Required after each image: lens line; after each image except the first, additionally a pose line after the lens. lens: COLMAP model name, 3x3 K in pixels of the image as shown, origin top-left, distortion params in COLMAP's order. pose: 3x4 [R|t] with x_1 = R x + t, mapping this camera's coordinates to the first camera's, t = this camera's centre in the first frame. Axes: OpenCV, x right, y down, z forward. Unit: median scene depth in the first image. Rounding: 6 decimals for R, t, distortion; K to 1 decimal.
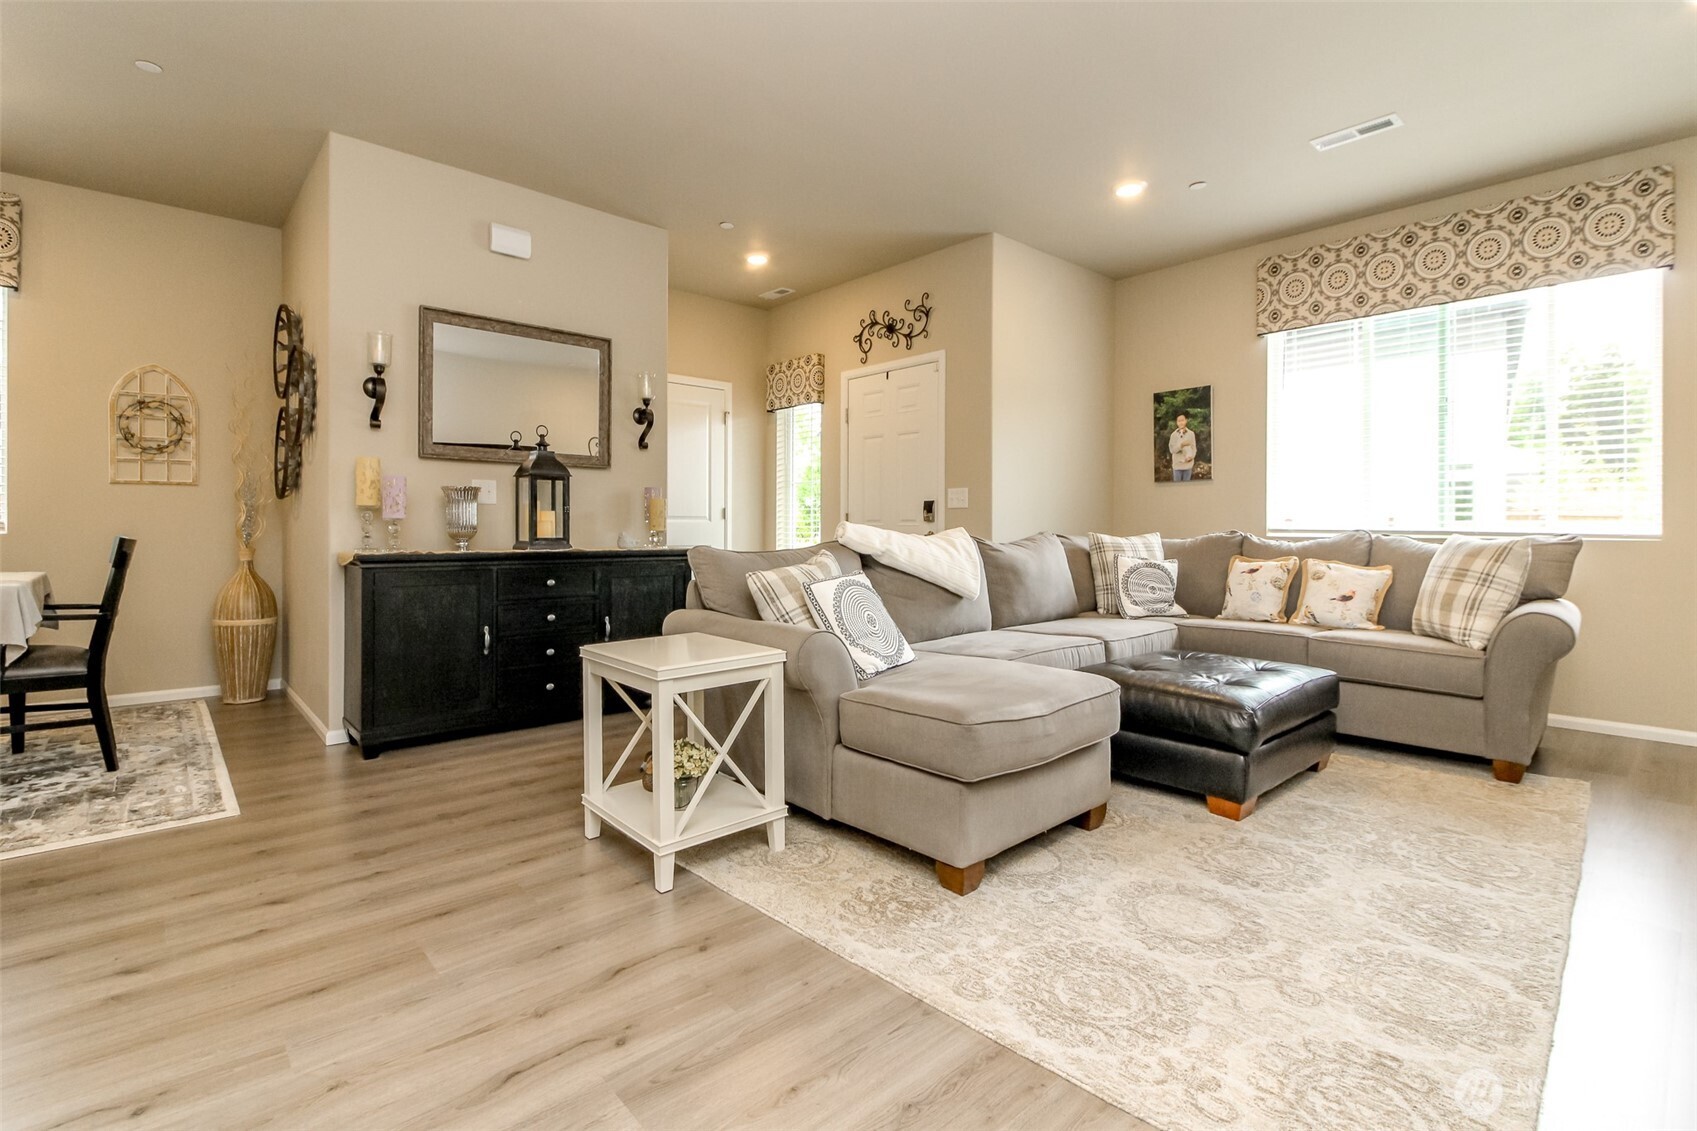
lens RADIAL K [[775.8, 0, 885.3], [0, 775.8, 525.6], [0, 0, 1]] dist [0.012790, -0.007573]
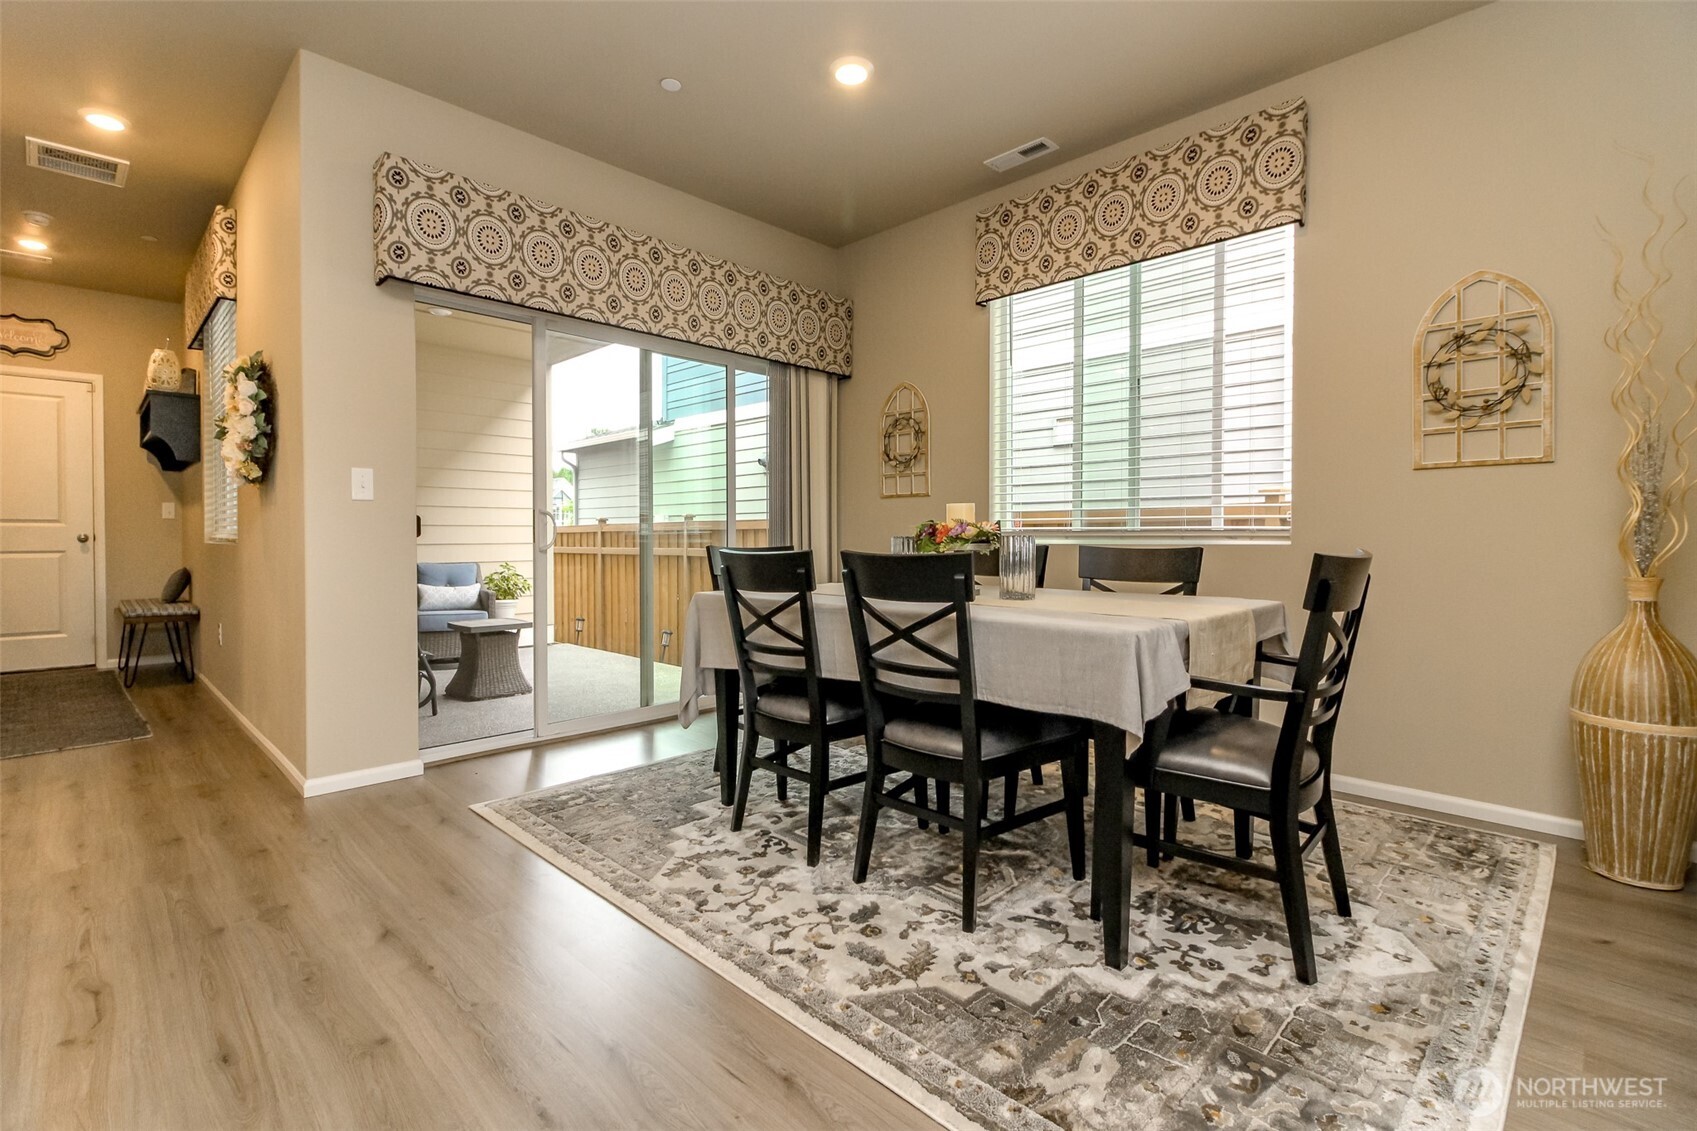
lens RADIAL K [[775.8, 0, 795.6], [0, 775.8, 547.6], [0, 0, 1]] dist [0.012790, -0.007573]
pose [[-0.001084, 0.009475, -0.999955, -0.432640], [0.002878, 0.999951, 0.009472, 0.005349], [0.999995, -0.002868, -0.001111, 0.621887]]
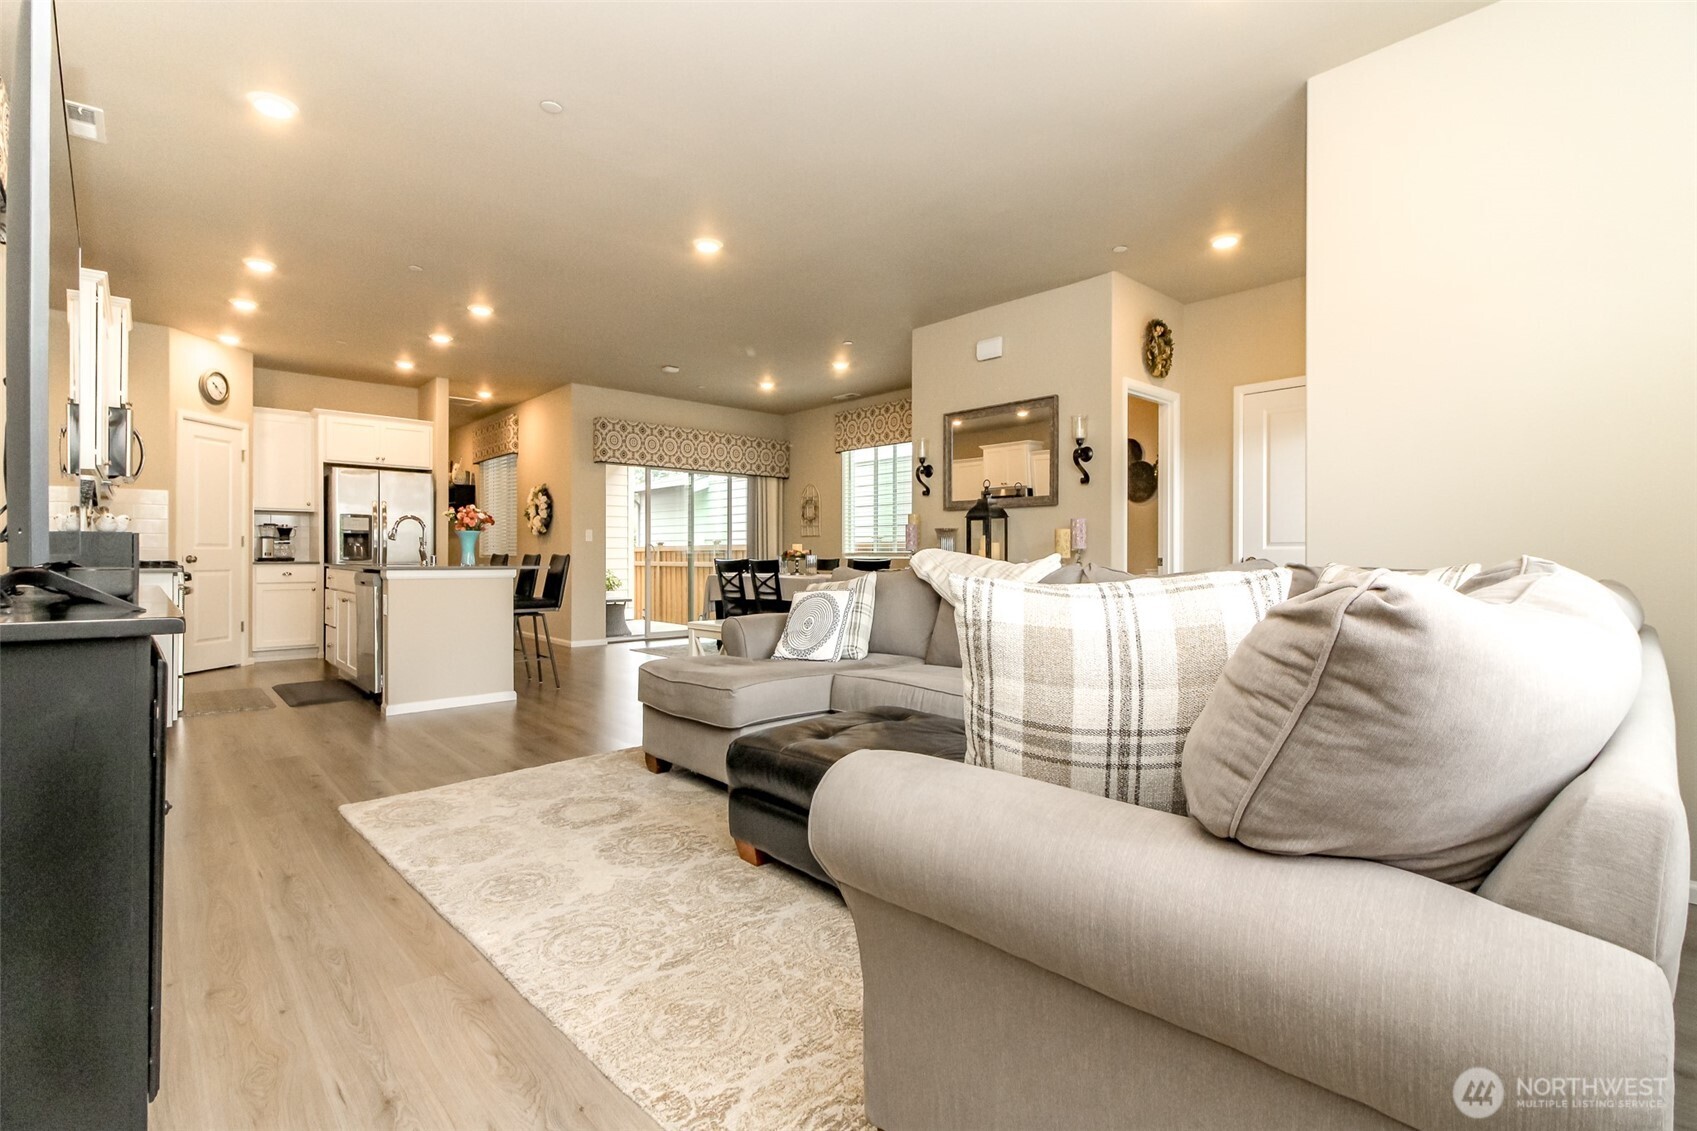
lens RADIAL K [[775.8, 0, 787.2], [0, 775.8, 555.9], [0, 0, 1]] dist [0.012790, -0.007573]
pose [[-0.063363, -0.001710, -0.997989, 1.154411], [-0.000089, 0.999999, -0.001708, 0.006940], [0.997991, -0.000020, -0.063363, 0.915893]]
